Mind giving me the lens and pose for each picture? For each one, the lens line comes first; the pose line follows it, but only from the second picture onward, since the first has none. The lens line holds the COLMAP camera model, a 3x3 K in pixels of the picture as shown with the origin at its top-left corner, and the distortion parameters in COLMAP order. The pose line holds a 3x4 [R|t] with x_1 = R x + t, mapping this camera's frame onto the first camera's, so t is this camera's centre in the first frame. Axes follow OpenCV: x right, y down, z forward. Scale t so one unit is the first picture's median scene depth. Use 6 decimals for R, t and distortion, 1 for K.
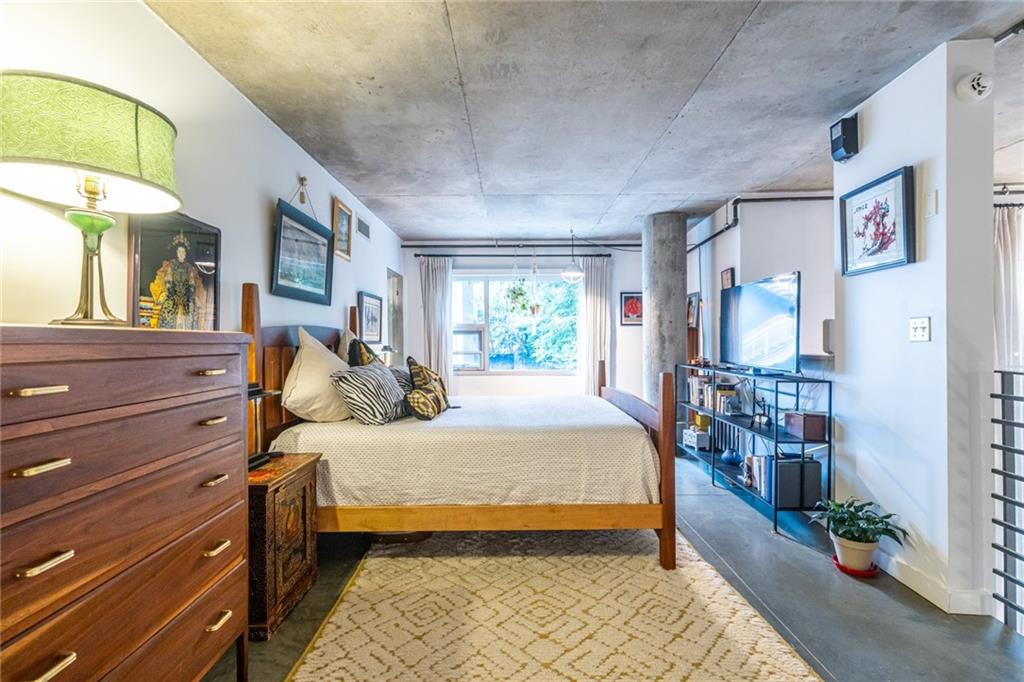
lens RADIAL K [[448.2, 0, 507.3], [0, 448.2, 344.3], [0, 0, 1]] dist [0.004210, -0.000227]
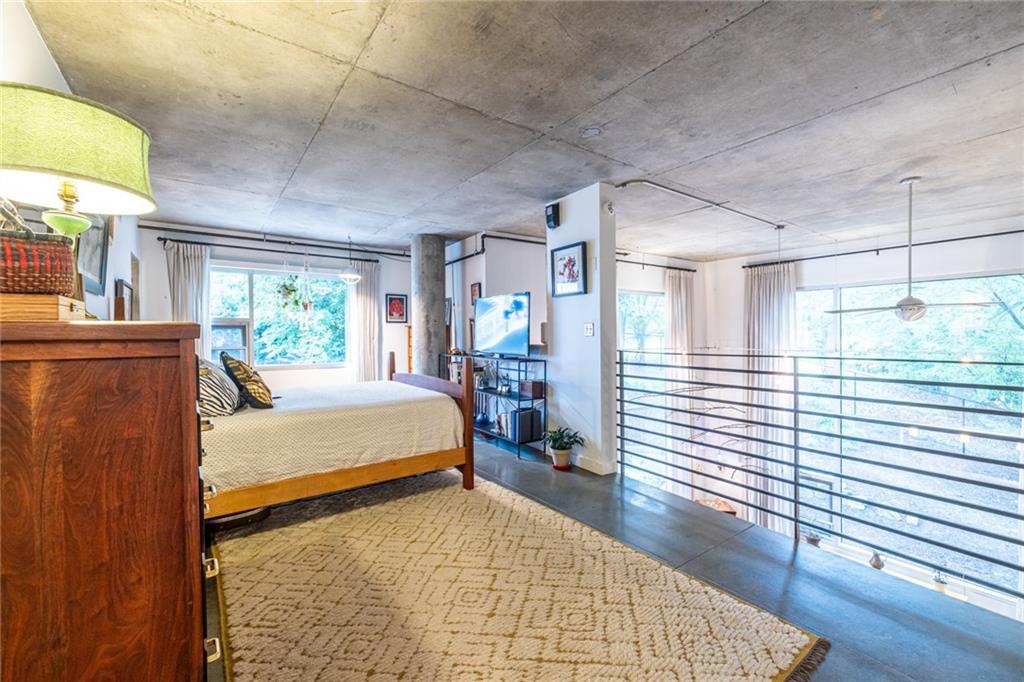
lens RADIAL K [[435.4, 0, 510.4], [0, 435.4, 336.4], [0, 0, 1]] dist [-0.009061, 0.001646]
pose [[0.804203, -0.001621, 0.594352, -0.335331], [0.004711, 0.999982, -0.003646, 0.000249], [-0.594336, 0.005732, 0.804197, -0.207146]]
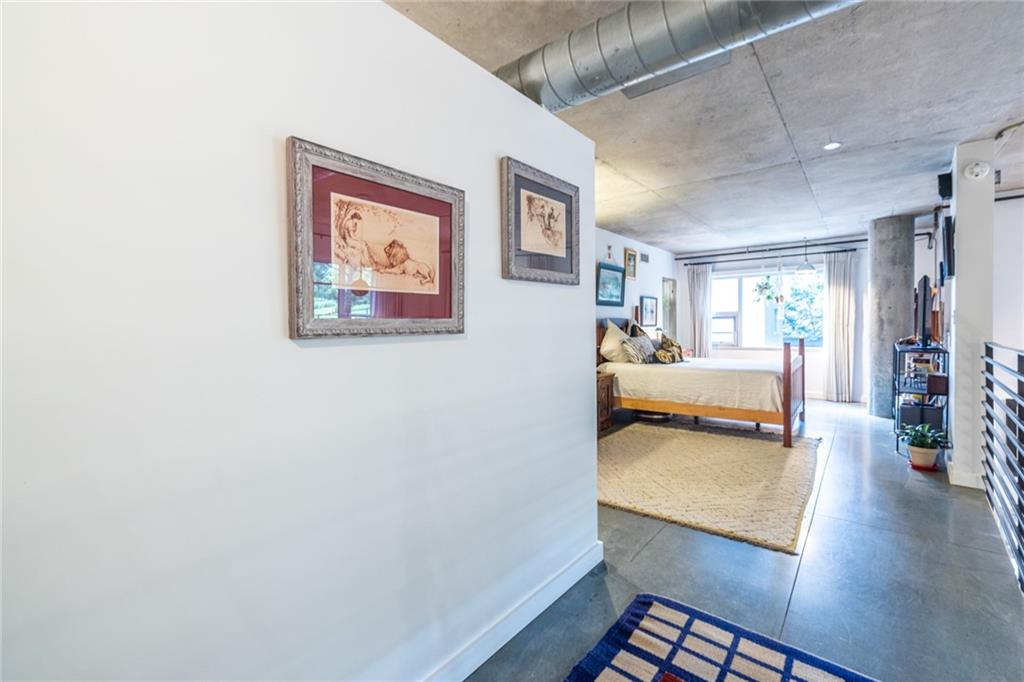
lens RADIAL K [[448.2, 0, 502.4], [0, 448.2, 335.6], [0, 0, 1]] dist [0.004210, -0.000227]
pose [[0.776228, 0.006963, -0.630414, 0.530976], [0.005811, 0.999818, 0.018198, -0.002570], [0.630425, -0.017789, 0.776046, -1.031003]]
